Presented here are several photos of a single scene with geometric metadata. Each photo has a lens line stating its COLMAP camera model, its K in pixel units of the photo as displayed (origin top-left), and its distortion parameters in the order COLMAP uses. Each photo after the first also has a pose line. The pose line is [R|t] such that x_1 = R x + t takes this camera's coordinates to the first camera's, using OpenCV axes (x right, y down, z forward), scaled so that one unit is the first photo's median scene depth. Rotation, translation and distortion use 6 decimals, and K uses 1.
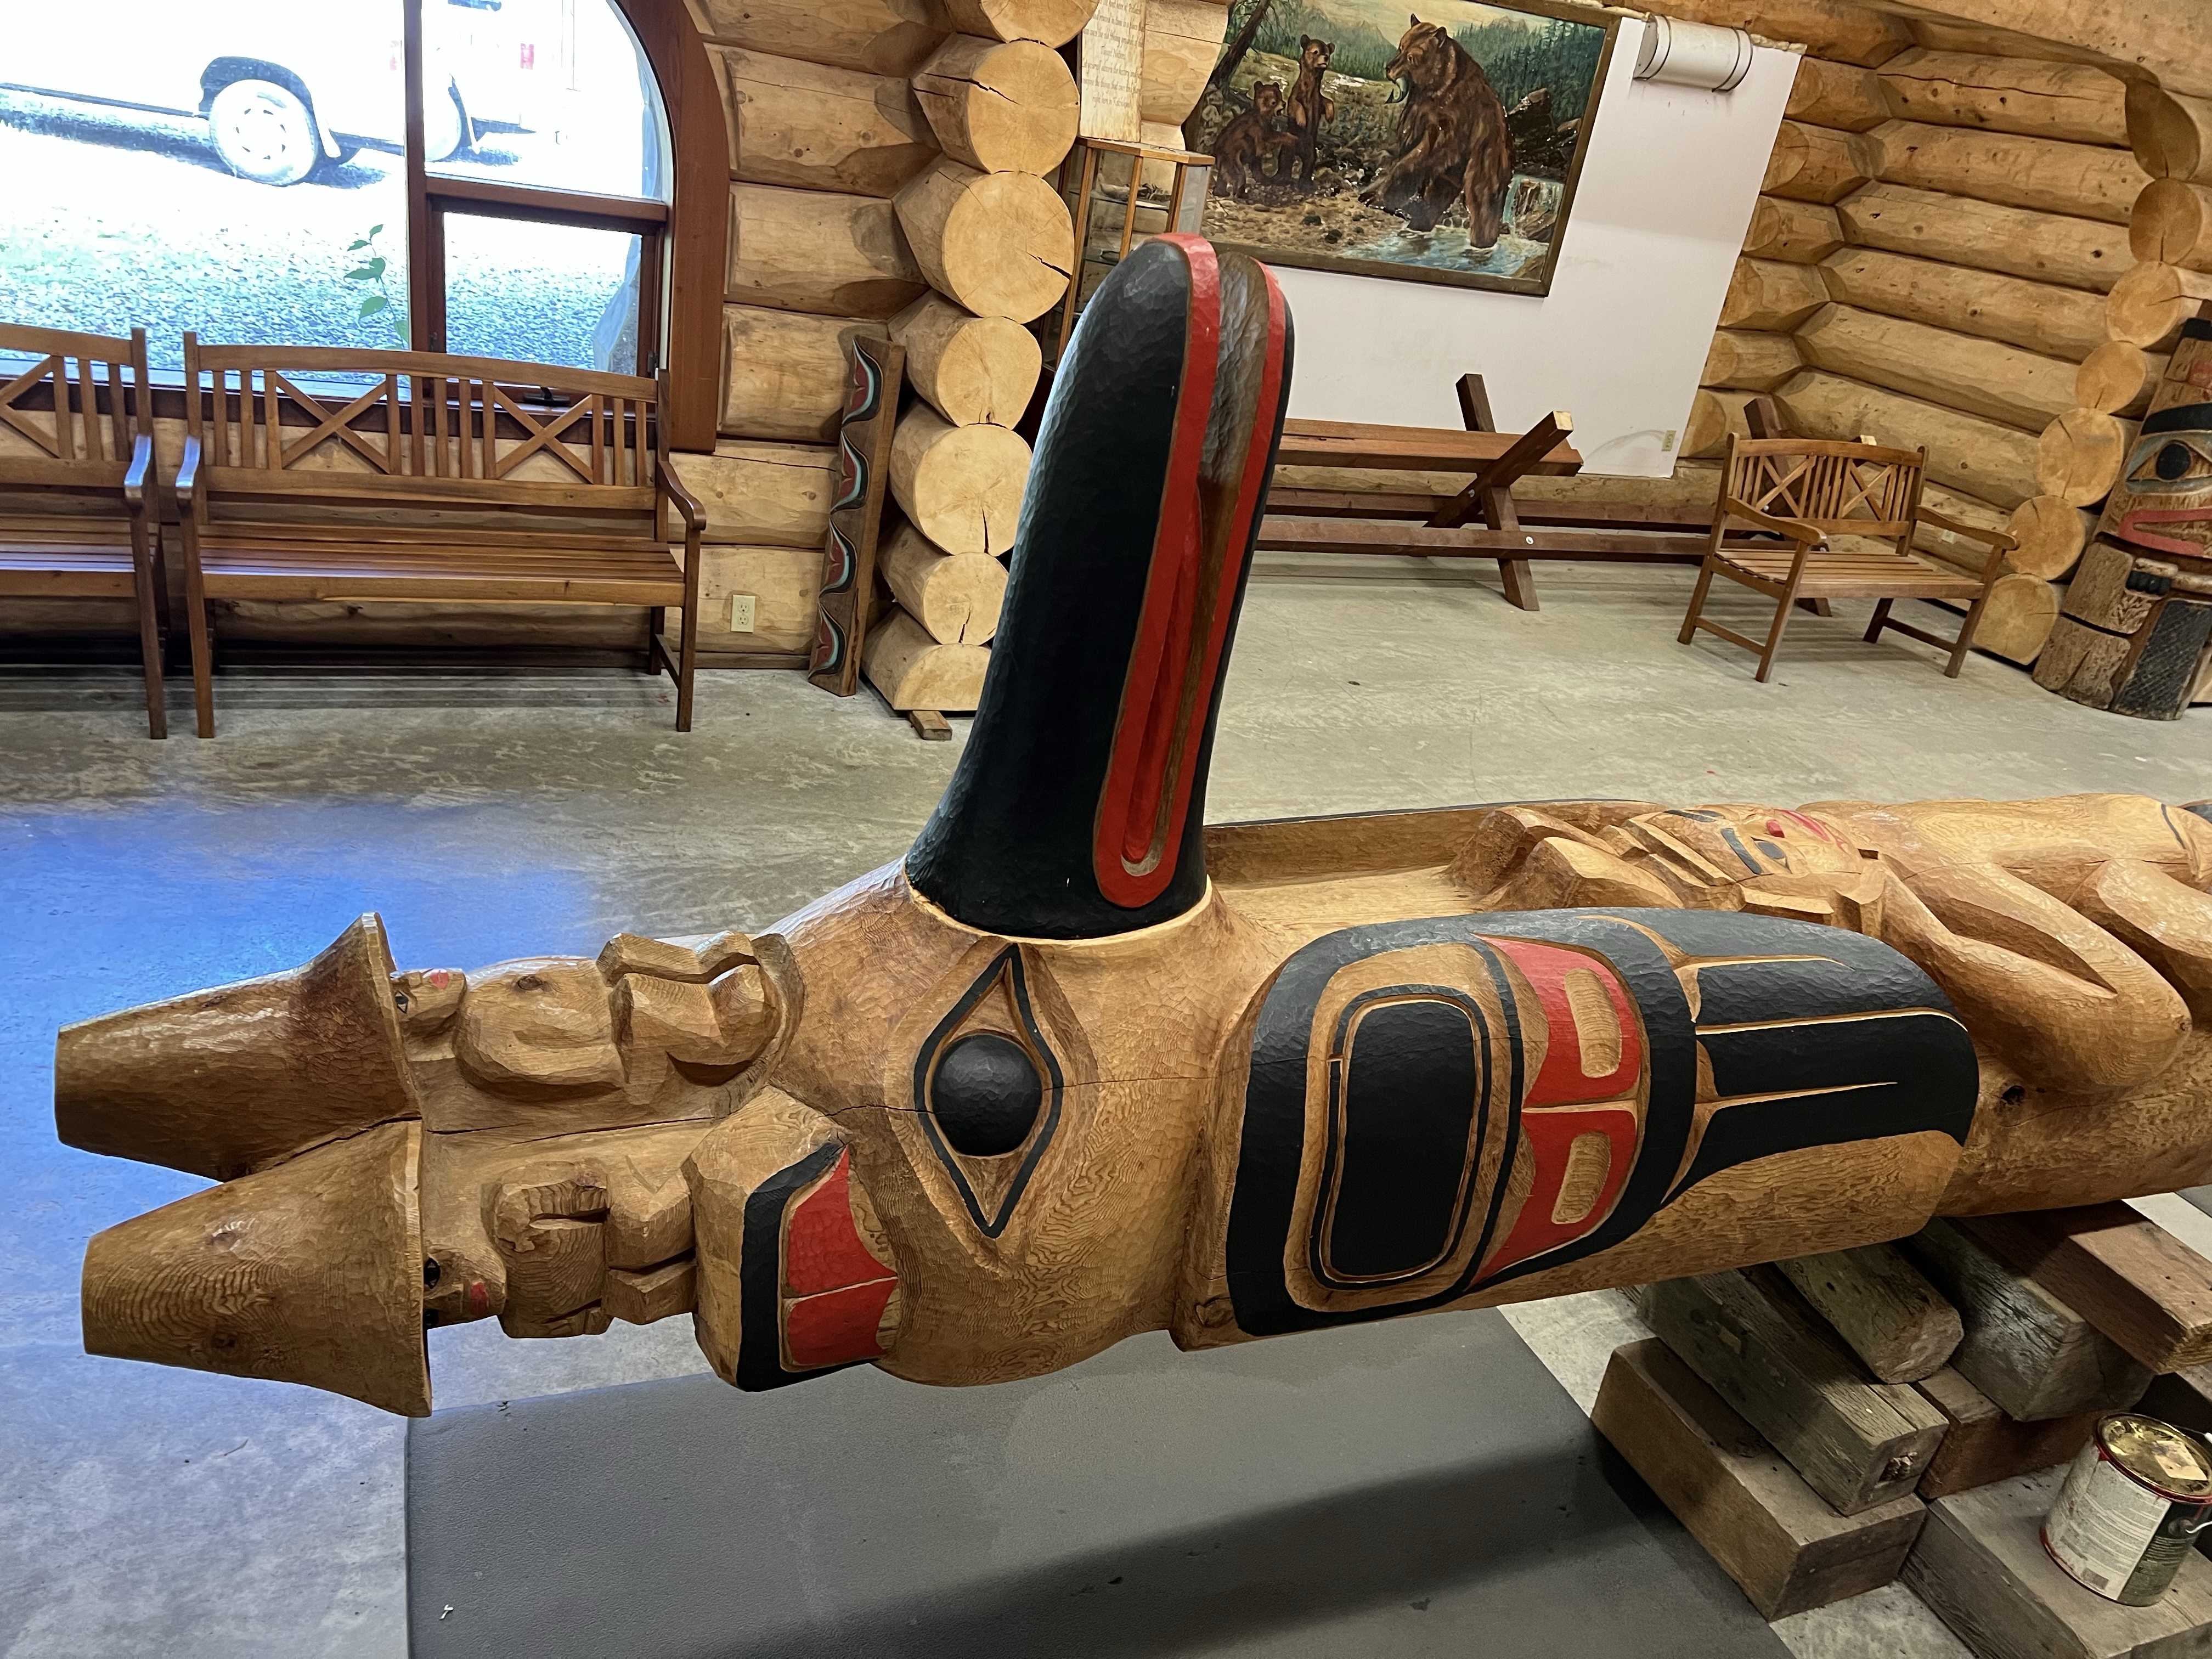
lens RADIAL K [[1687.7, 0, 1106.2], [0, 1687.7, 833.8], [0, 0, 1]] dist [0.062279, -0.066018]
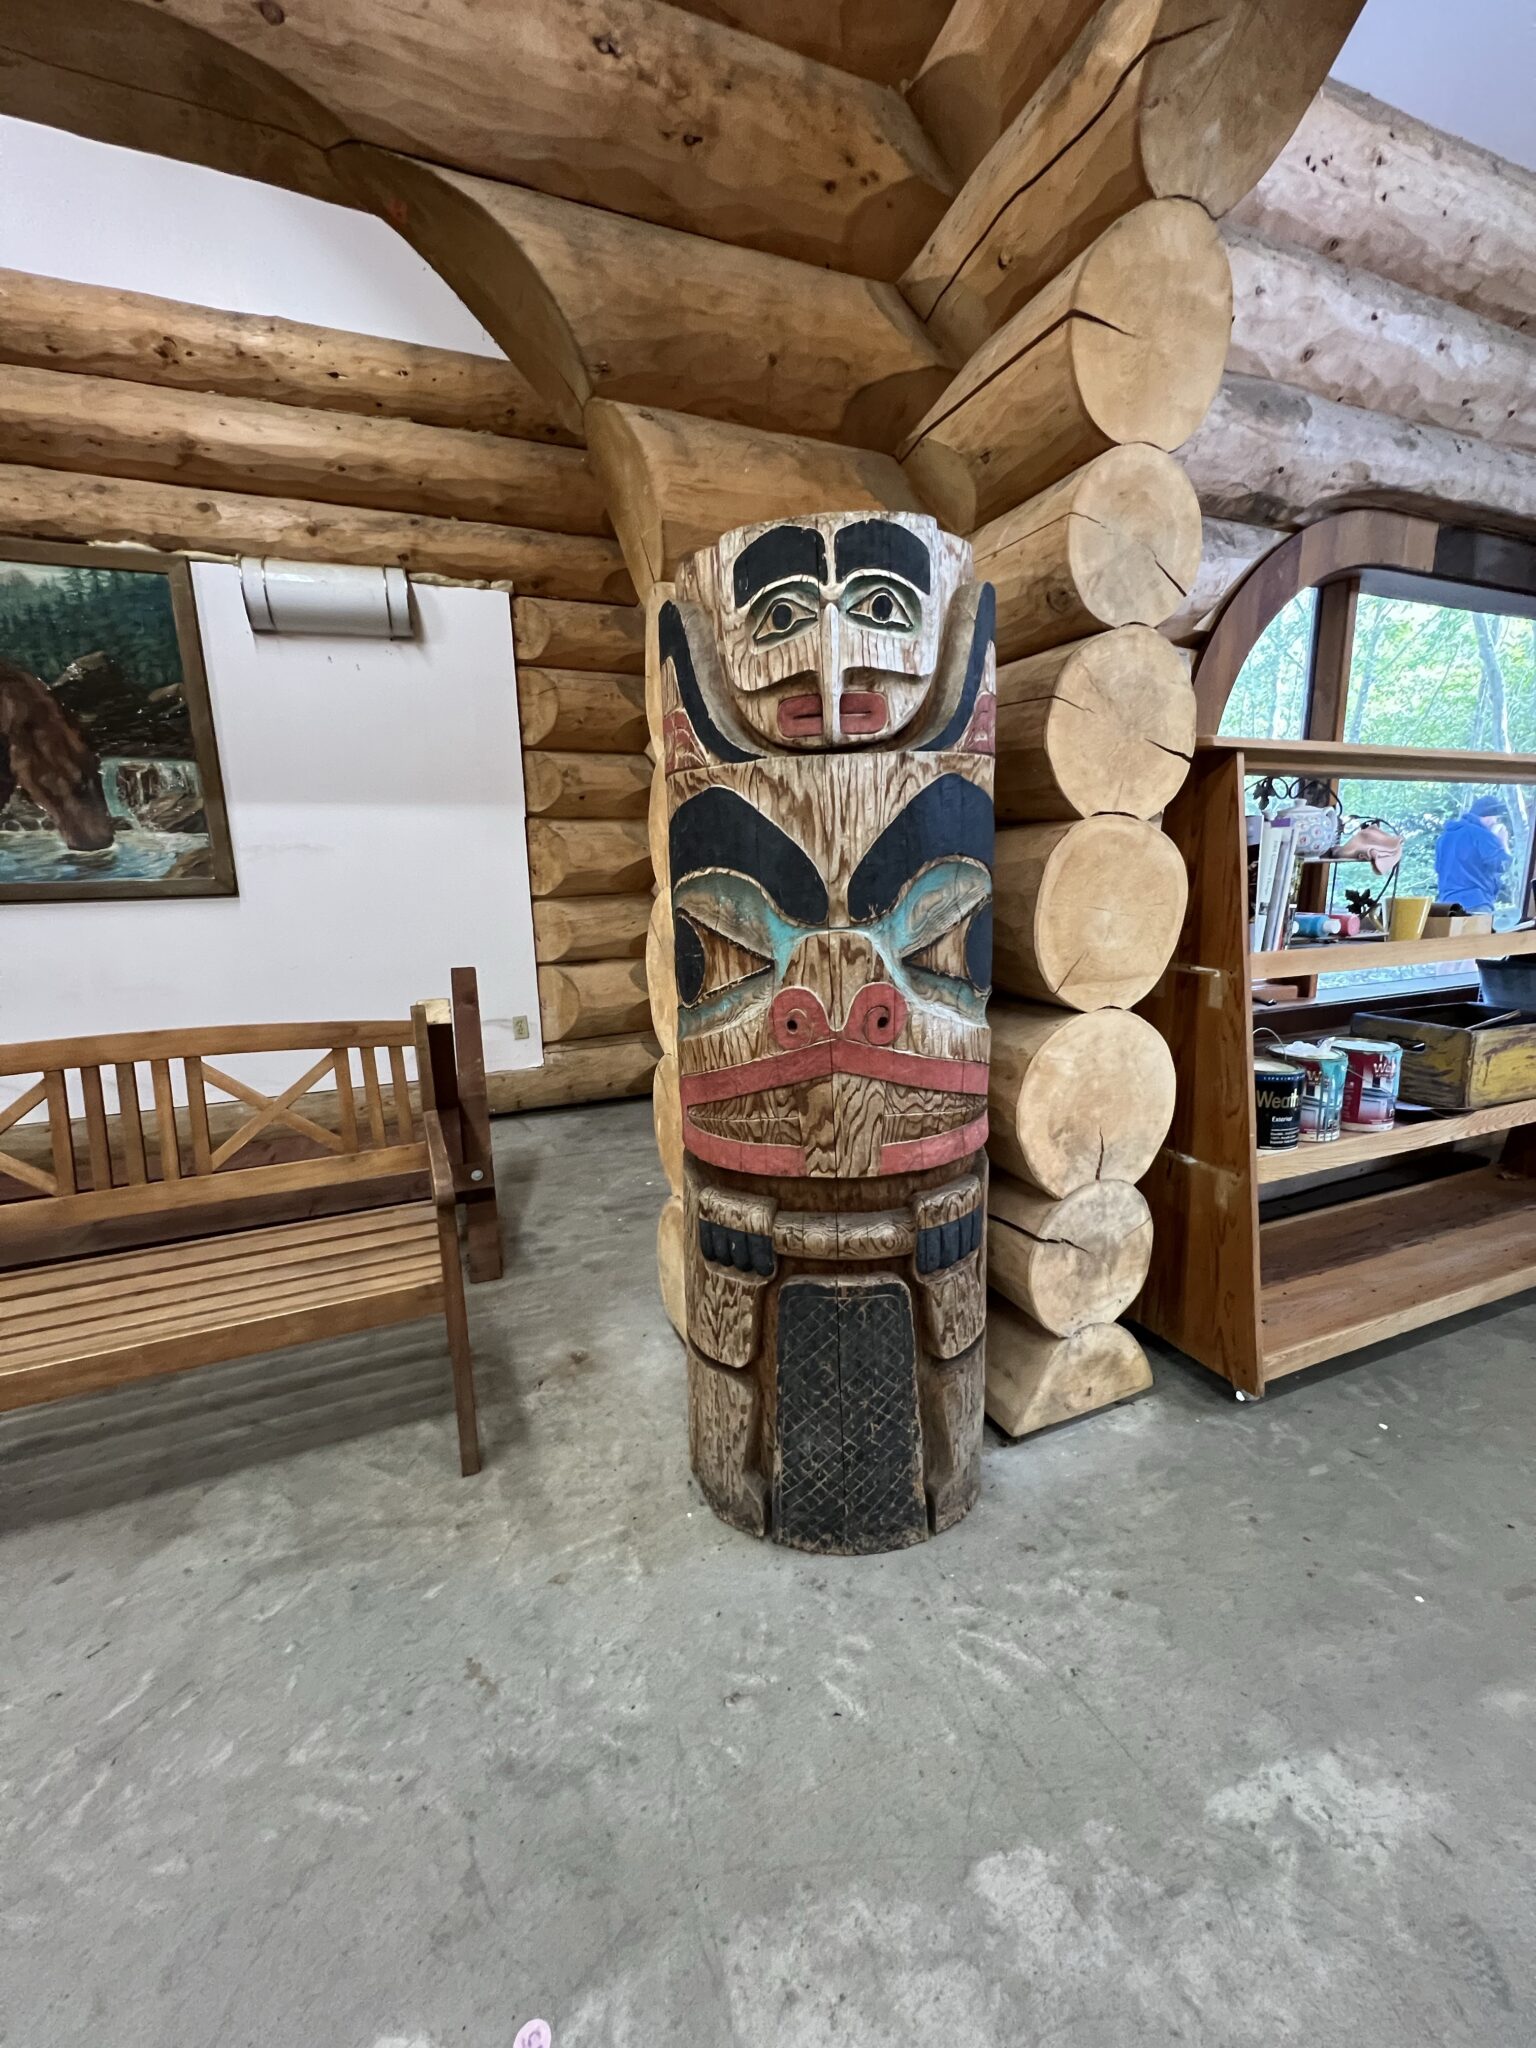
lens RADIAL K [[828.3, 0, 762.7], [0, 828.3, 1018.9], [0, 0, 1]] dist [0.003196, -0.001553]
pose [[0.983782, -0.172034, -0.050769, 0.537163], [0.154919, 0.957597, -0.242914, -0.126436], [0.090405, 0.231109, 0.968718, 0.673404]]
